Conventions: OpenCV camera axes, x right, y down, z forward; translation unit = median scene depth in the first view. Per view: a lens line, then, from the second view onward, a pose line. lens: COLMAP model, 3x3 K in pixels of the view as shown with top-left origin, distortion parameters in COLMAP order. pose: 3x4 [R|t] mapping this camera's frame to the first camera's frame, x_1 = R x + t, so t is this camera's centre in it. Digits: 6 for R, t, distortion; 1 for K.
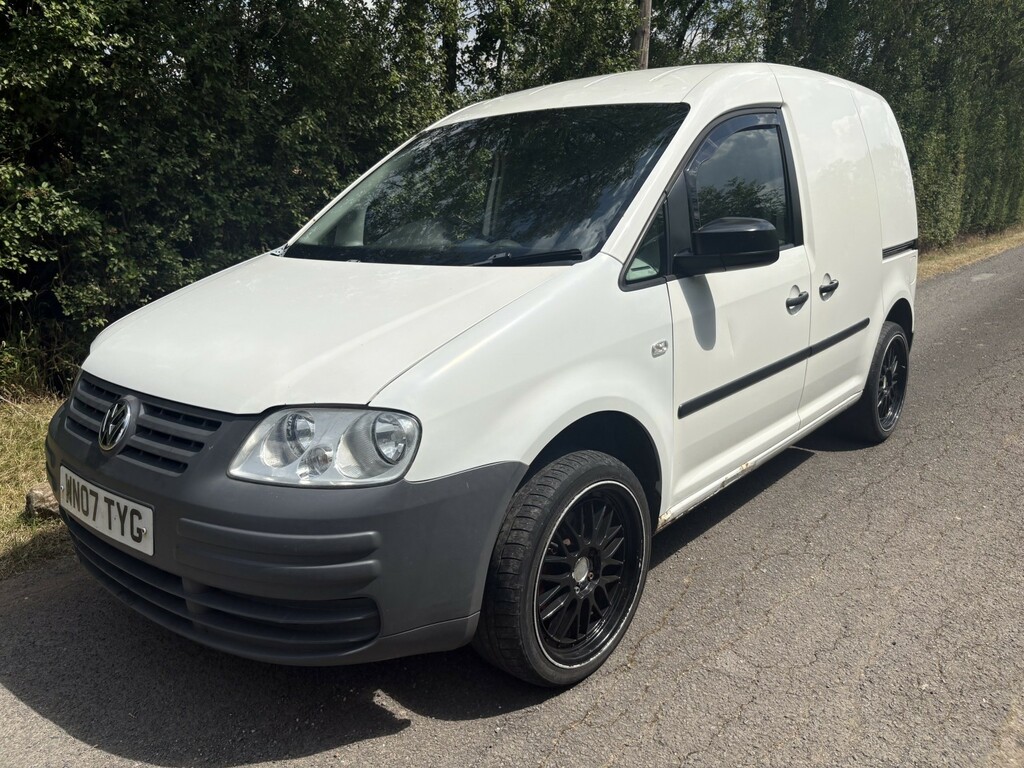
lens RADIAL K [[790.1, 0, 490.3], [0, 790.1, 362.0], [0, 0, 1]] dist [0.078874, -0.064140]
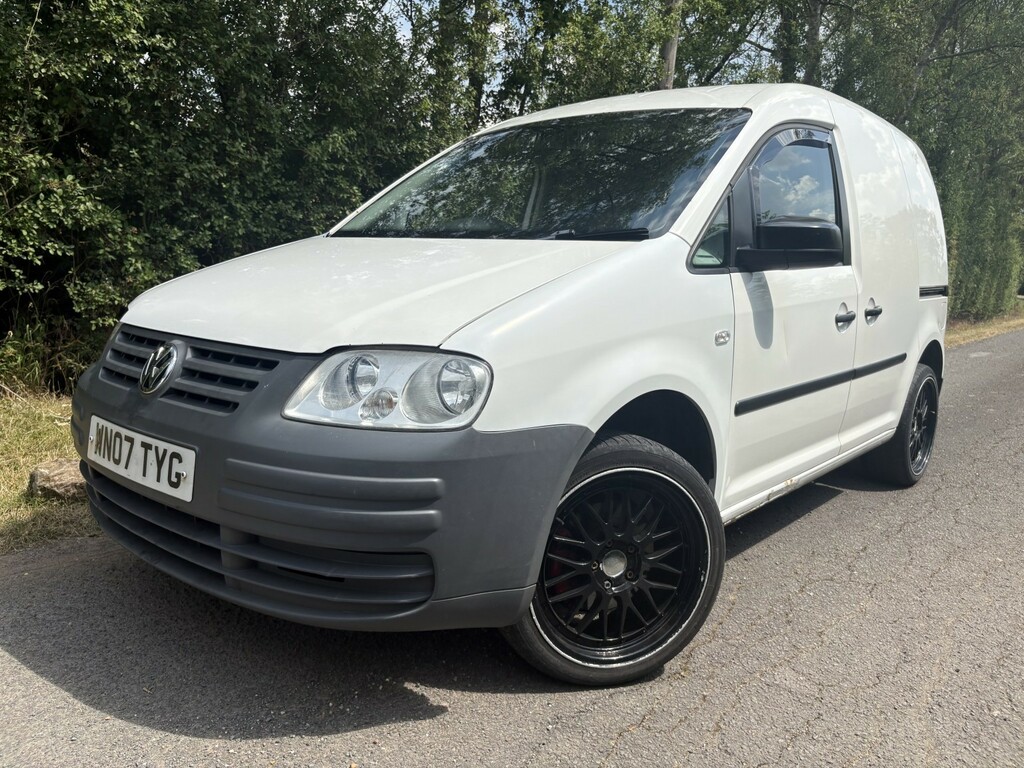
lens RADIAL K [[790.1, 0, 490.3], [0, 790.1, 362.0], [0, 0, 1]] dist [0.078874, -0.064140]
pose [[0.998044, 0.056989, 0.025715, -0.060927], [-0.054197, 0.993647, -0.098630, 0.081832], [-0.031172, 0.097044, 0.994792, 0.034178]]
